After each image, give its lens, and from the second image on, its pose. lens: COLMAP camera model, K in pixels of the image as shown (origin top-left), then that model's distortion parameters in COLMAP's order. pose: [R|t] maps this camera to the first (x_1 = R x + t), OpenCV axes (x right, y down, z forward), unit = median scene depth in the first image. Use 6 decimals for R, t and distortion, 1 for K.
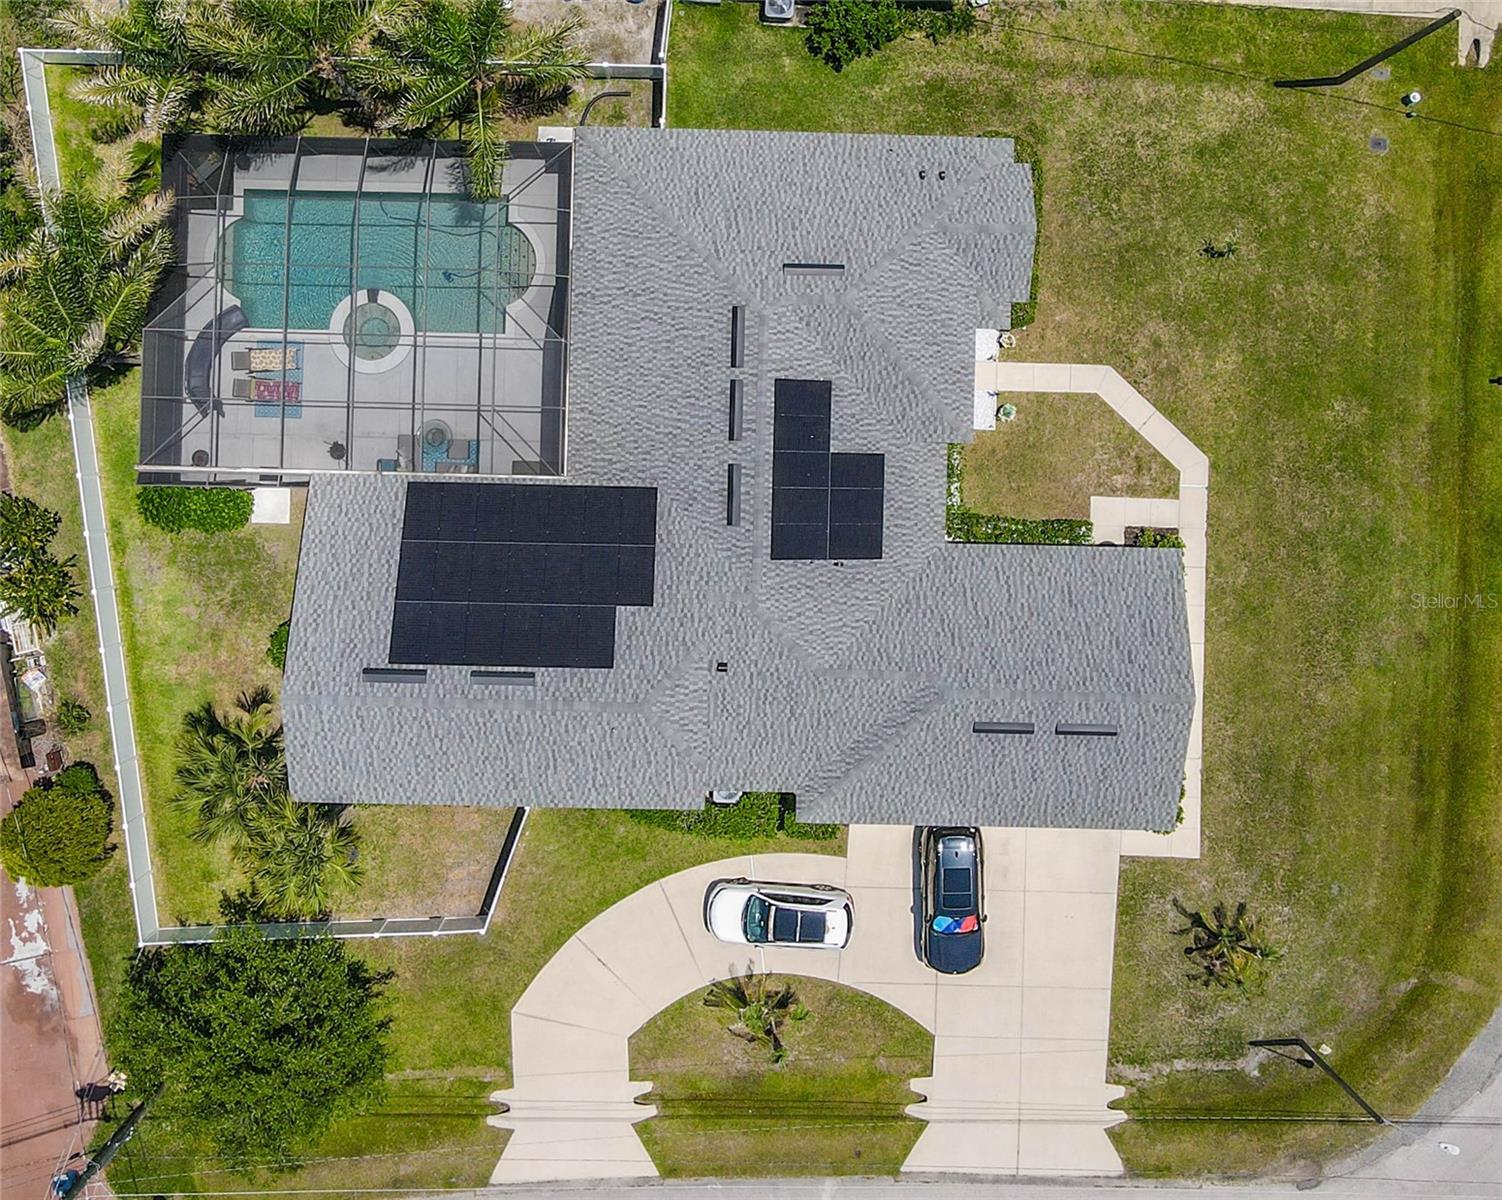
lens RADIAL K [[1801.0, 0, 721.8], [0, 1801.0, 404.2], [0, 0, 1]] dist [0.004235, 0.017366]
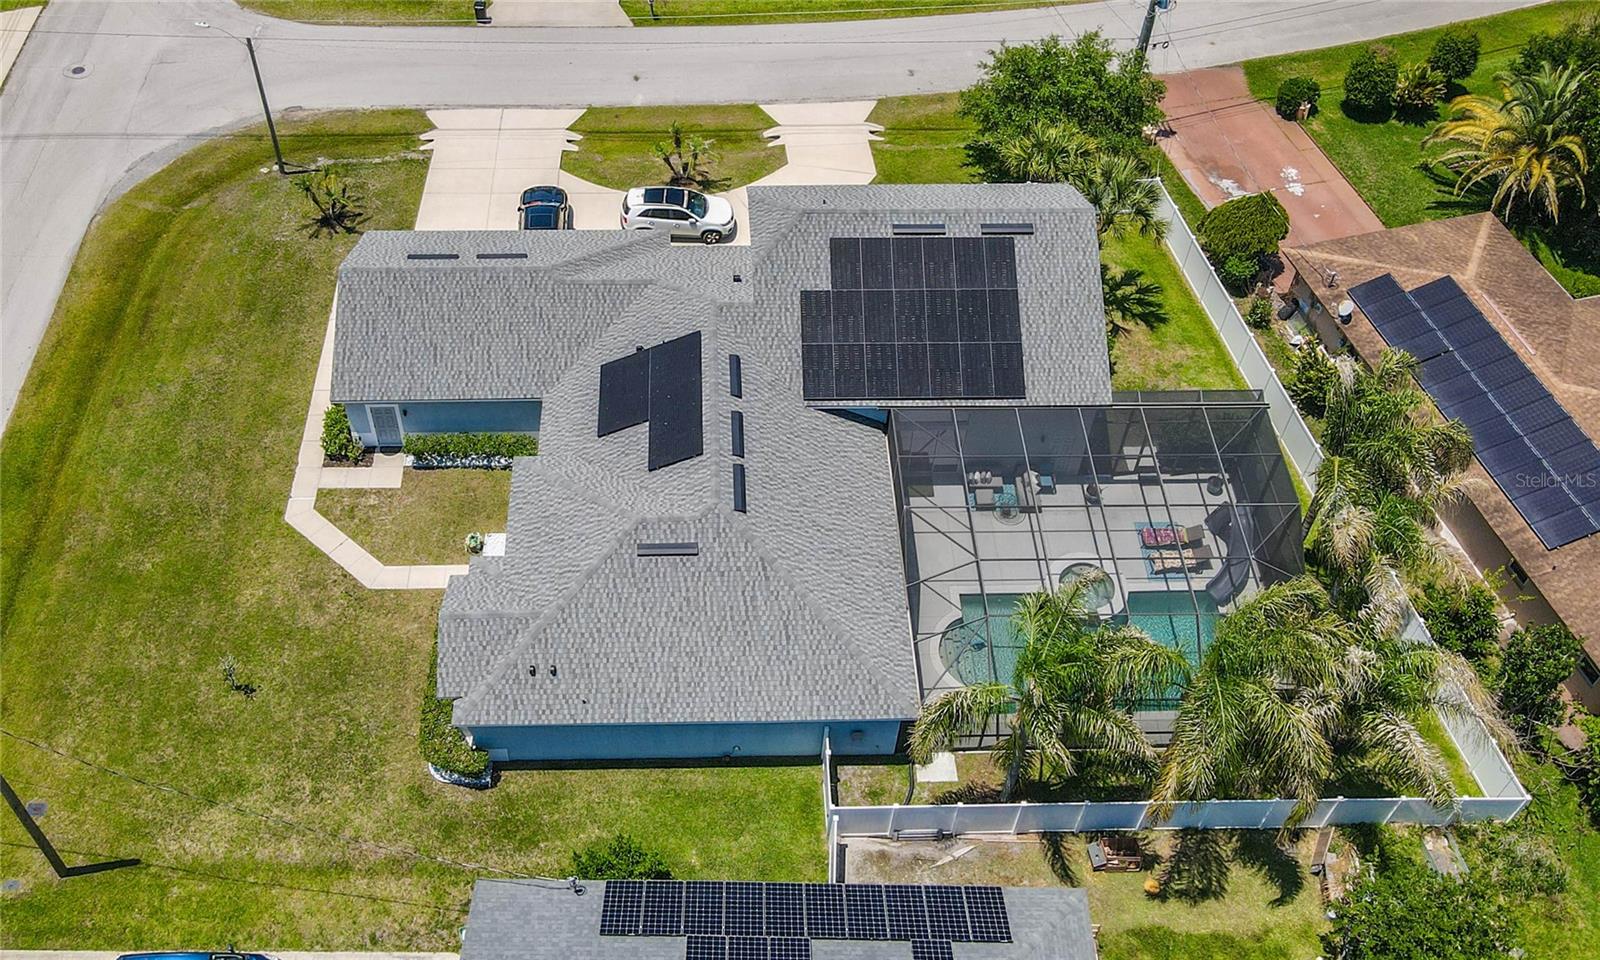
lens RADIAL K [[1512.3, 0, 735.4], [0, 1512.3, 358.7], [0, 0, 1]] dist [-0.011474, 0.077420]
pose [[-0.998194, 0.017203, -0.057560, 0.054865], [-0.052457, -0.716566, 0.695544, -0.537592], [-0.029281, 0.697307, 0.716174, 0.290332]]
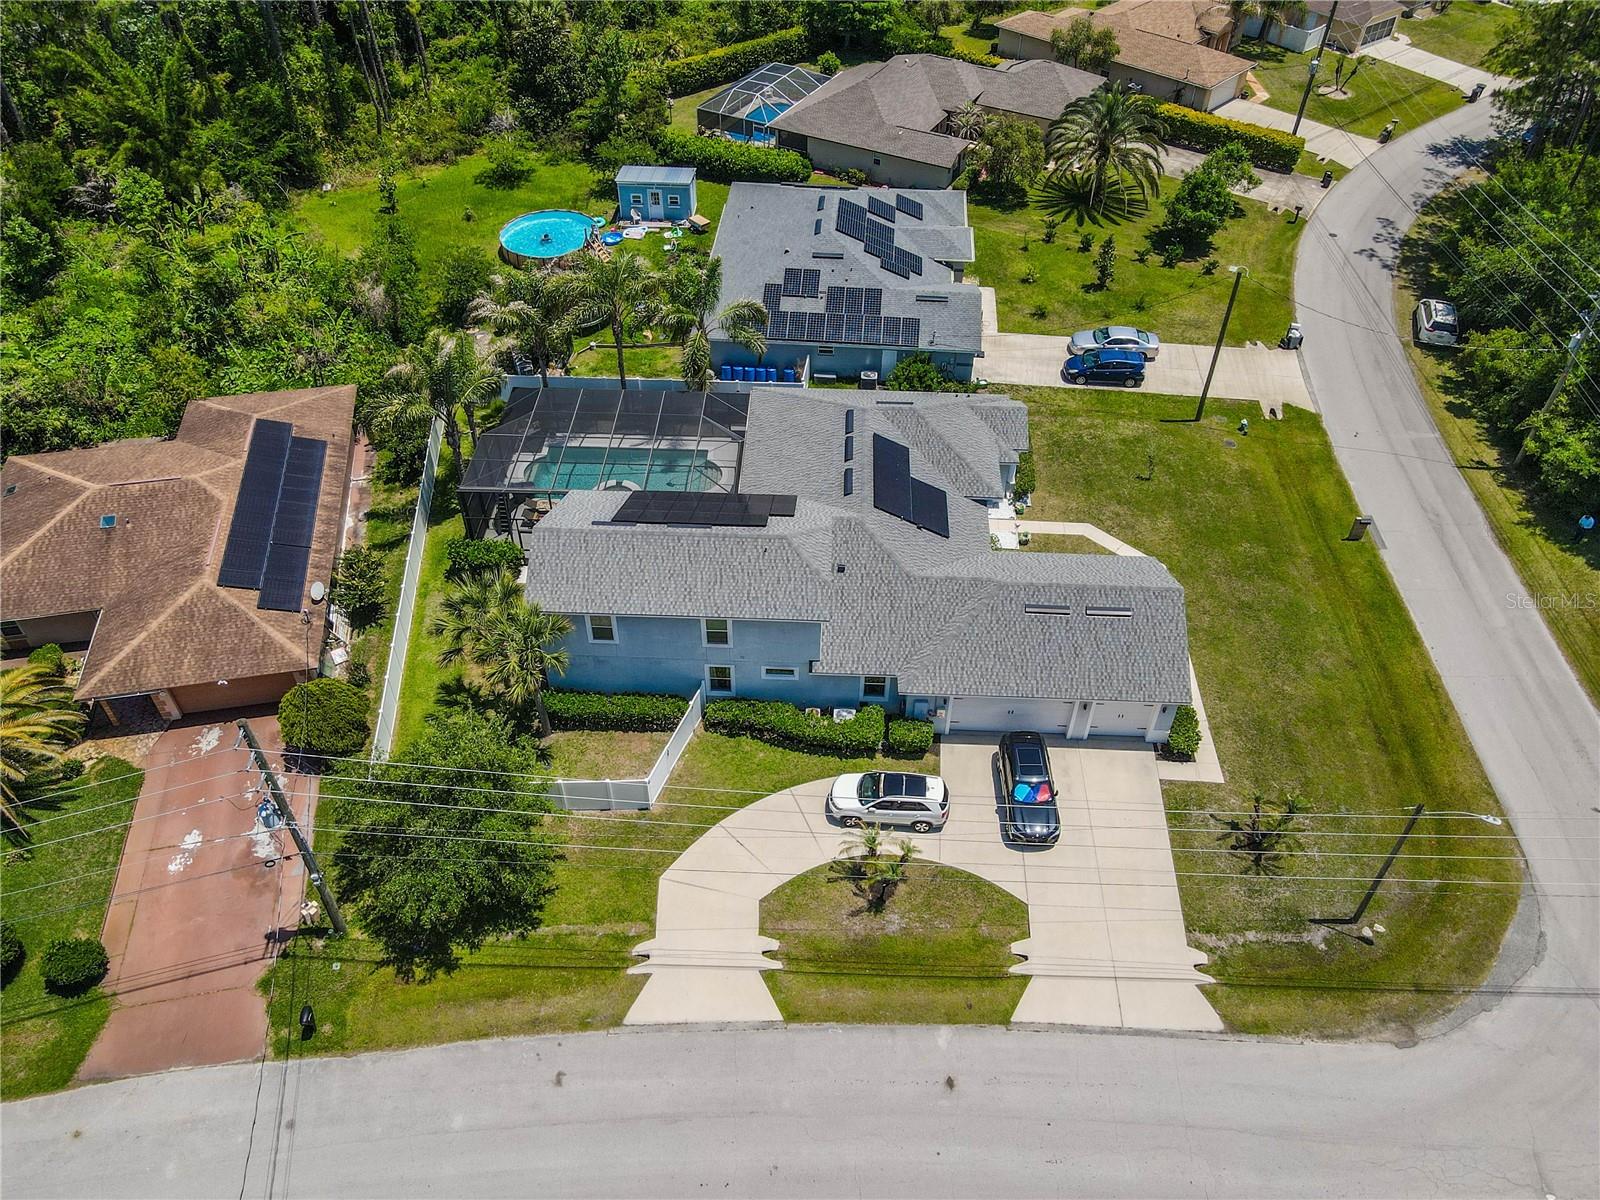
lens RADIAL K [[1183.8, 0, 797.5], [0, 1183.8, 573.9], [0, 0, 1]] dist [0.007388, 0.014586]
pose [[0.999810, 0.007605, -0.017927, -0.015789], [-0.018196, 0.692773, -0.720926, 0.748118], [0.006936, 0.721115, 0.692780, 0.327863]]
